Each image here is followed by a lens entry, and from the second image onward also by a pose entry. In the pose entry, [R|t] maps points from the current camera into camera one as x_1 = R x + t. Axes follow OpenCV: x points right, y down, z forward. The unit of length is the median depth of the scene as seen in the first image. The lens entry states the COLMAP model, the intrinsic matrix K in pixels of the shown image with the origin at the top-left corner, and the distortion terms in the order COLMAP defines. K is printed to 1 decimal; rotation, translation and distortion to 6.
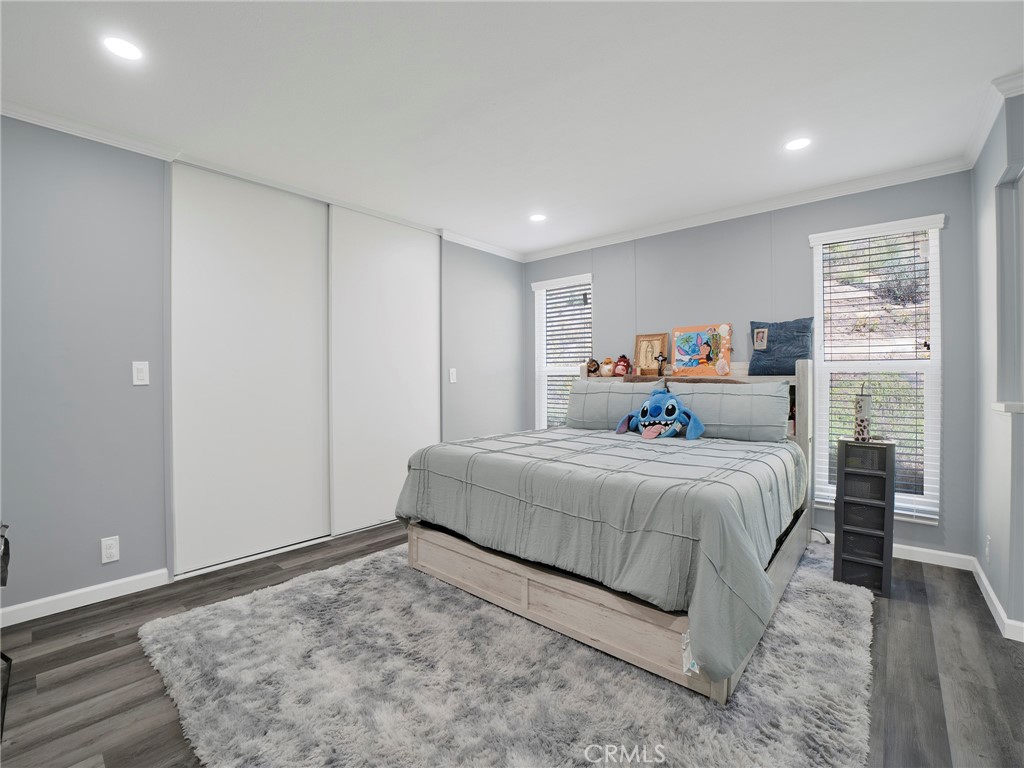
lens RADIAL K [[447.2, 0, 506.5], [0, 447.2, 381.4], [0, 0, 1]] dist [-0.002179, -0.000084]
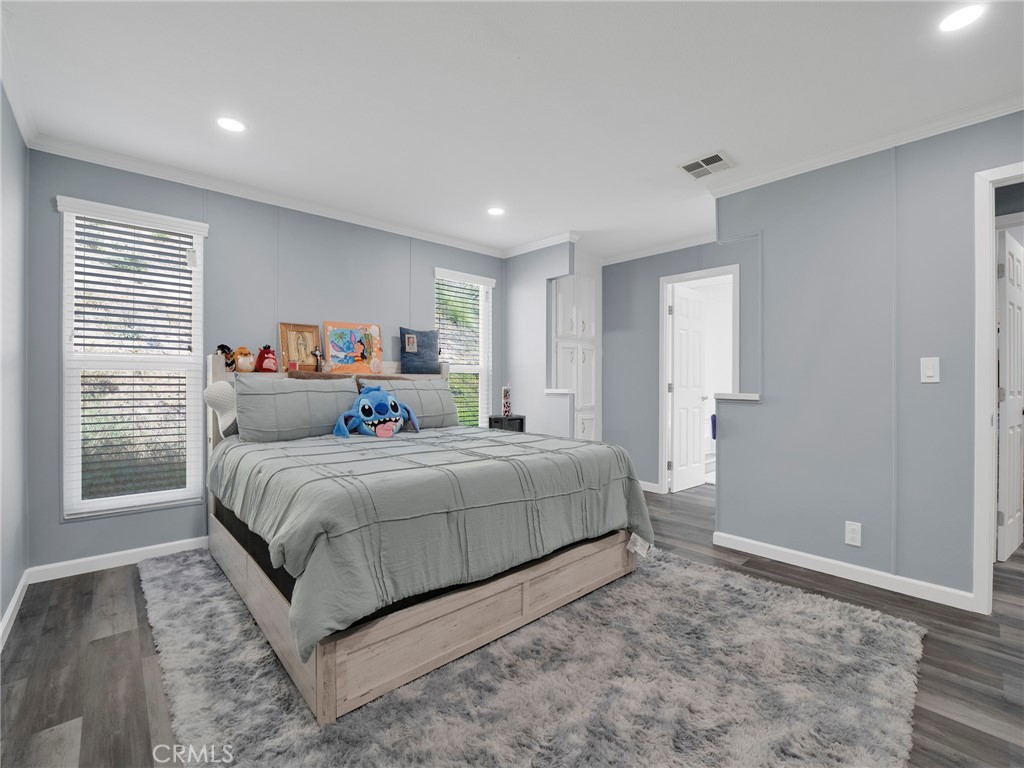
lens RADIAL K [[447.2, 0, 506.5], [0, 447.2, 381.4], [0, 0, 1]] dist [-0.002179, -0.000084]
pose [[0.134549, -0.000730, 0.990907, -0.579120], [0.003155, 0.999995, 0.000308, 0.007607], [-0.990902, 0.003085, 0.134550, 0.583521]]
